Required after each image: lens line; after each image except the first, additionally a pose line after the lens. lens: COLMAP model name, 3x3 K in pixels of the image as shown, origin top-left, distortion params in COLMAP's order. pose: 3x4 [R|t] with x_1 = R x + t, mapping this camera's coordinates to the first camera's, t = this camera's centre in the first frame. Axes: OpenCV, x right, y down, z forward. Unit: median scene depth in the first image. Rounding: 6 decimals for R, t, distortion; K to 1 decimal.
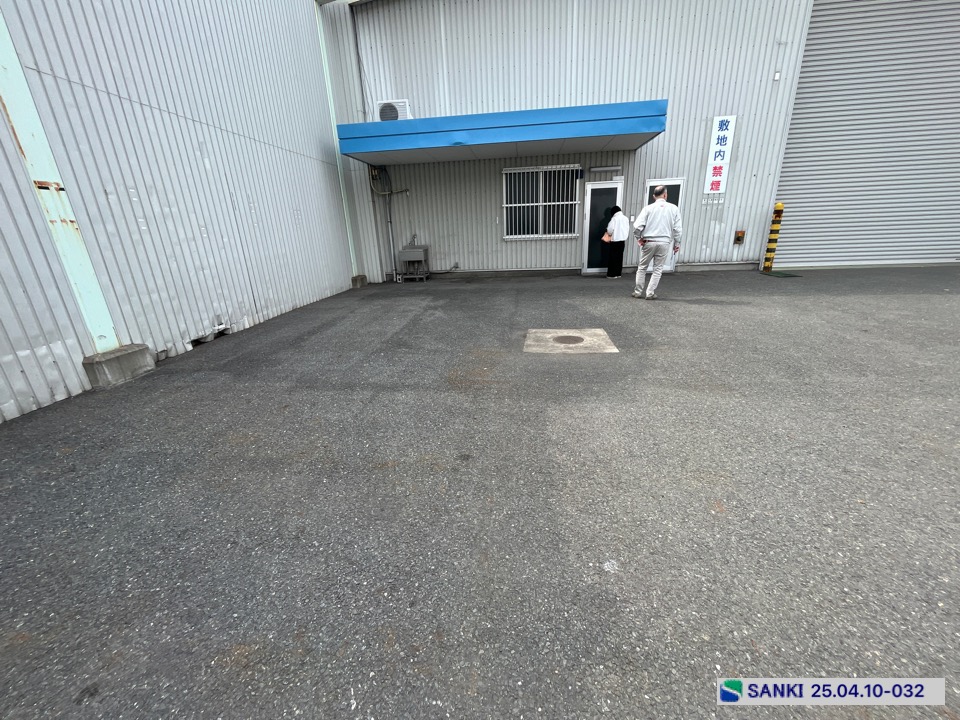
lens RADIAL K [[388.4, 0, 480.7], [0, 388.4, 366.6], [0, 0, 1]] dist [-0.002032, -0.000390]
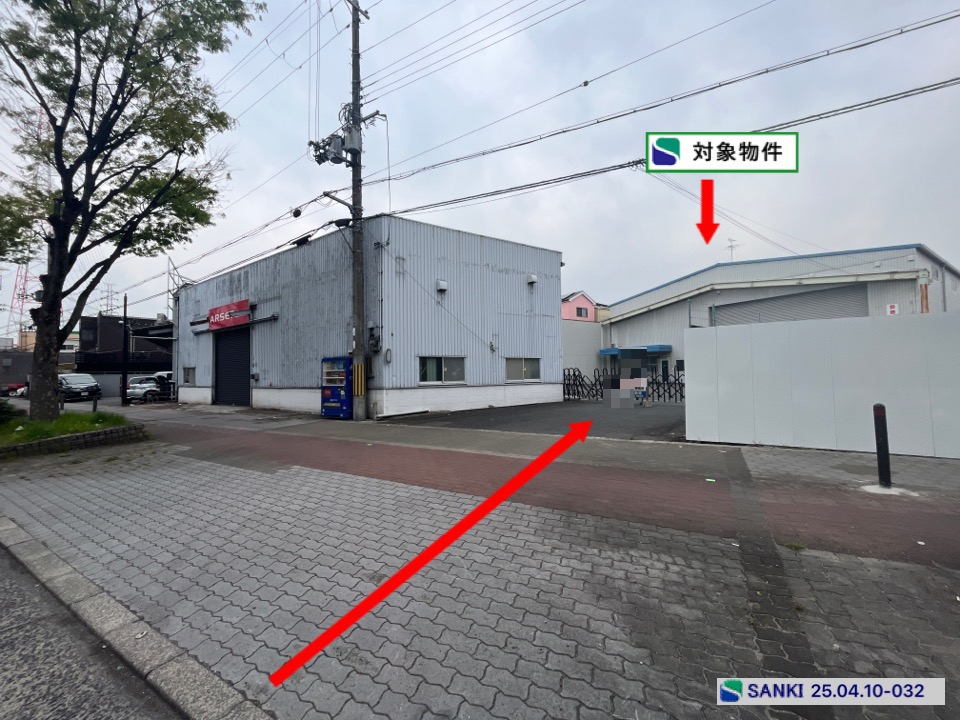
lens RADIAL K [[388.6, 0, 477.9], [0, 388.6, 361.7], [0, 0, 1]] dist [-0.002693, -0.000617]
pose [[0.617293, 0.005367, -0.786715, 3.672502], [-0.273766, 0.938946, -0.208403, 1.399225], [0.737565, 0.344022, 0.581074, -4.242569]]
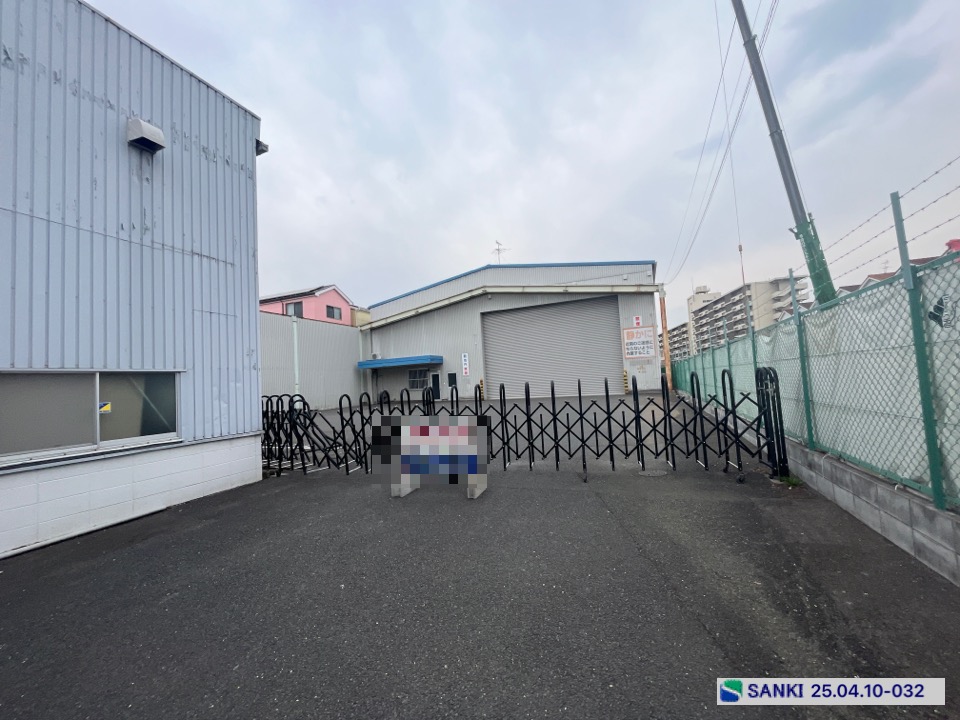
lens RADIAL K [[388.6, 0, 477.9], [0, 388.6, 361.7], [0, 0, 1]] dist [-0.002693, -0.000617]
pose [[0.953055, -0.026211, -0.301661, 2.724335], [-0.087504, 0.929899, -0.357255, 0.911049], [0.289878, 0.366880, 0.883951, -2.904938]]
